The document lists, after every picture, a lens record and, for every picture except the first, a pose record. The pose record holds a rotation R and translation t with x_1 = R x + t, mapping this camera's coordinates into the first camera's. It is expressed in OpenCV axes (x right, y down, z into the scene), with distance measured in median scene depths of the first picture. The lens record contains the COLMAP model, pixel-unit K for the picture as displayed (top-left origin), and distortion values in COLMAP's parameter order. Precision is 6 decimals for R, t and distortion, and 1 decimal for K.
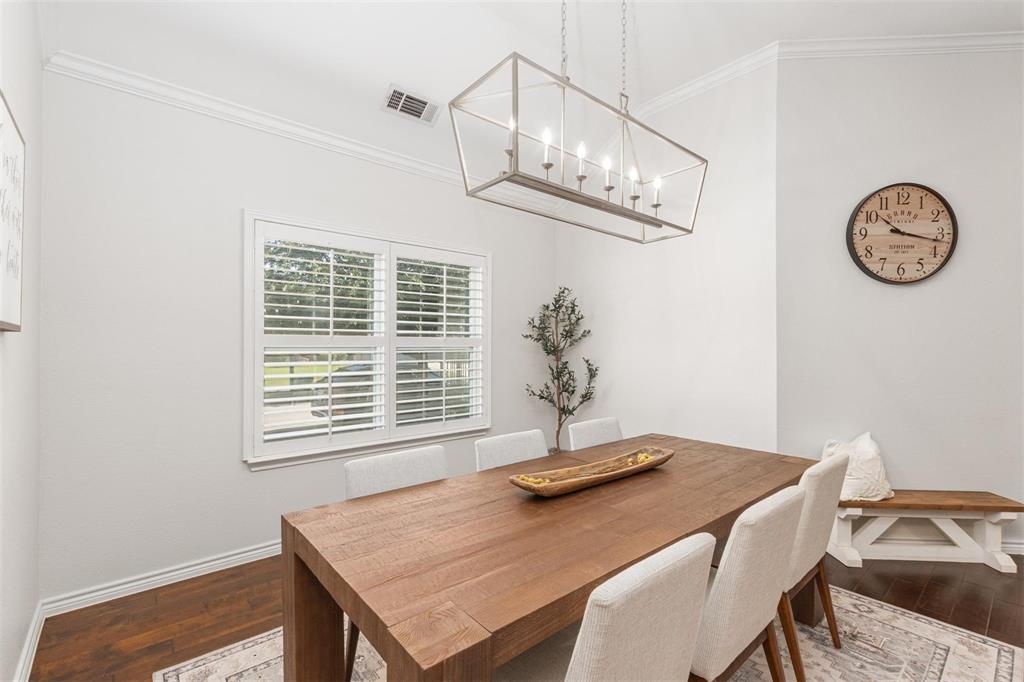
lens RADIAL K [[450.0, 0, 509.6], [0, 450.0, 345.0], [0, 0, 1]] dist [0.002295, 0.000097]
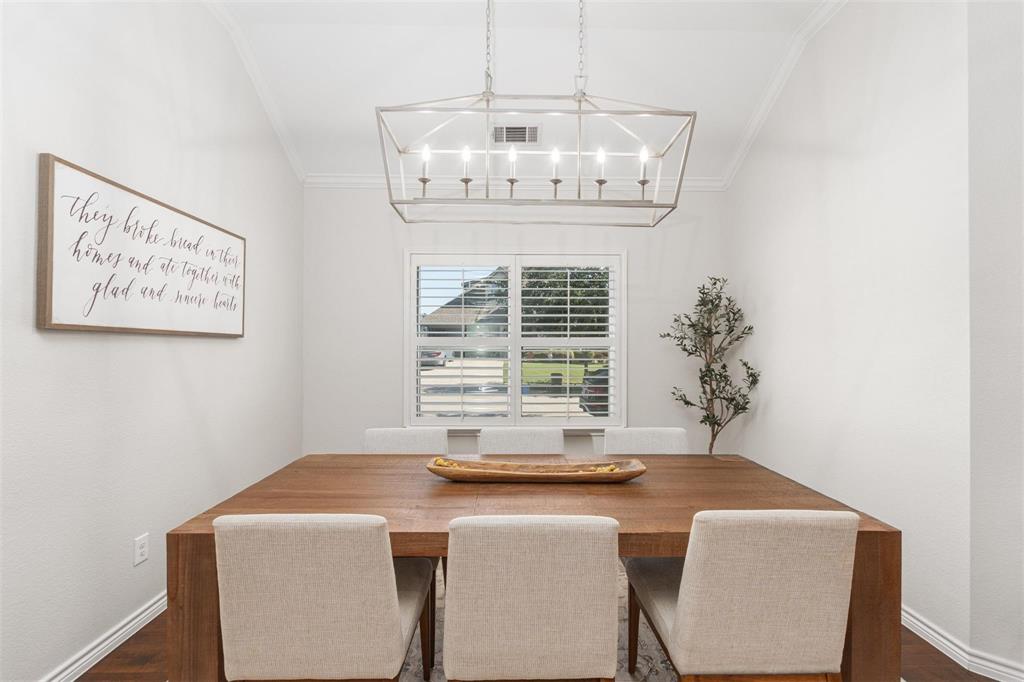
lens RADIAL K [[427.1, 0, 509.2], [0, 427.1, 349.6], [0, 0, 1]] dist [-0.000054, 0.000021]
pose [[0.765136, 0.003888, -0.643857, 0.350136], [-0.000711, 0.999986, 0.005194, 0.006068], [0.643868, -0.003517, 0.765128, 0.120742]]
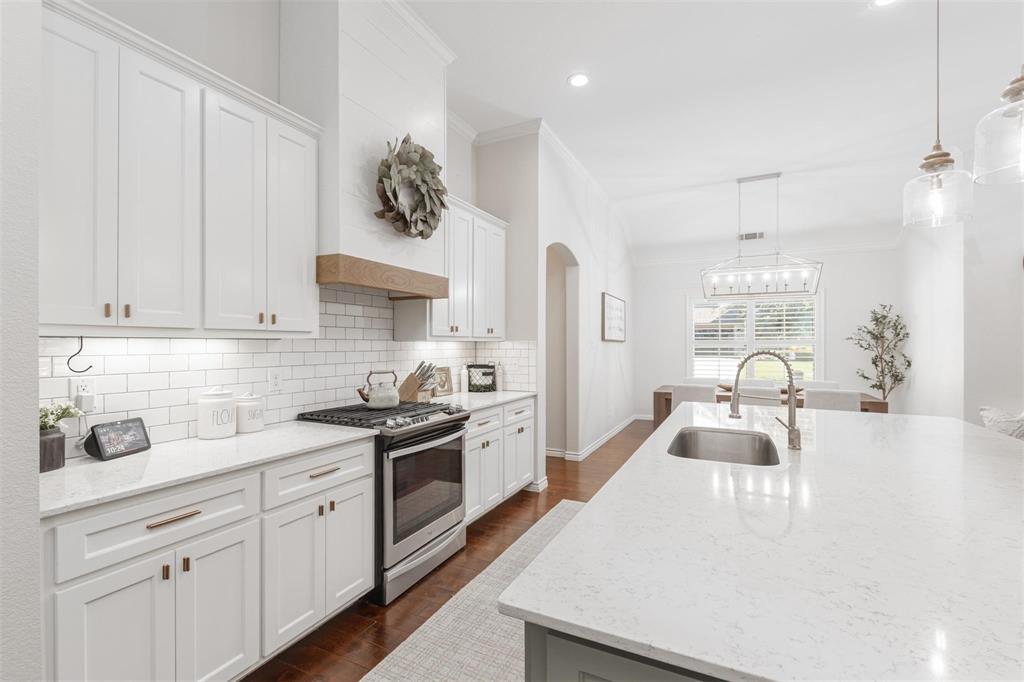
lens RADIAL K [[450.0, 0, 509.6], [0, 450.0, 345.0], [0, 0, 1]] dist [0.002295, 0.000097]
pose [[0.375702, -0.001066, -0.926740, 1.043397], [0.001272, 0.999999, -0.000634, 0.004325], [0.926739, -0.000941, 0.375703, -0.705109]]
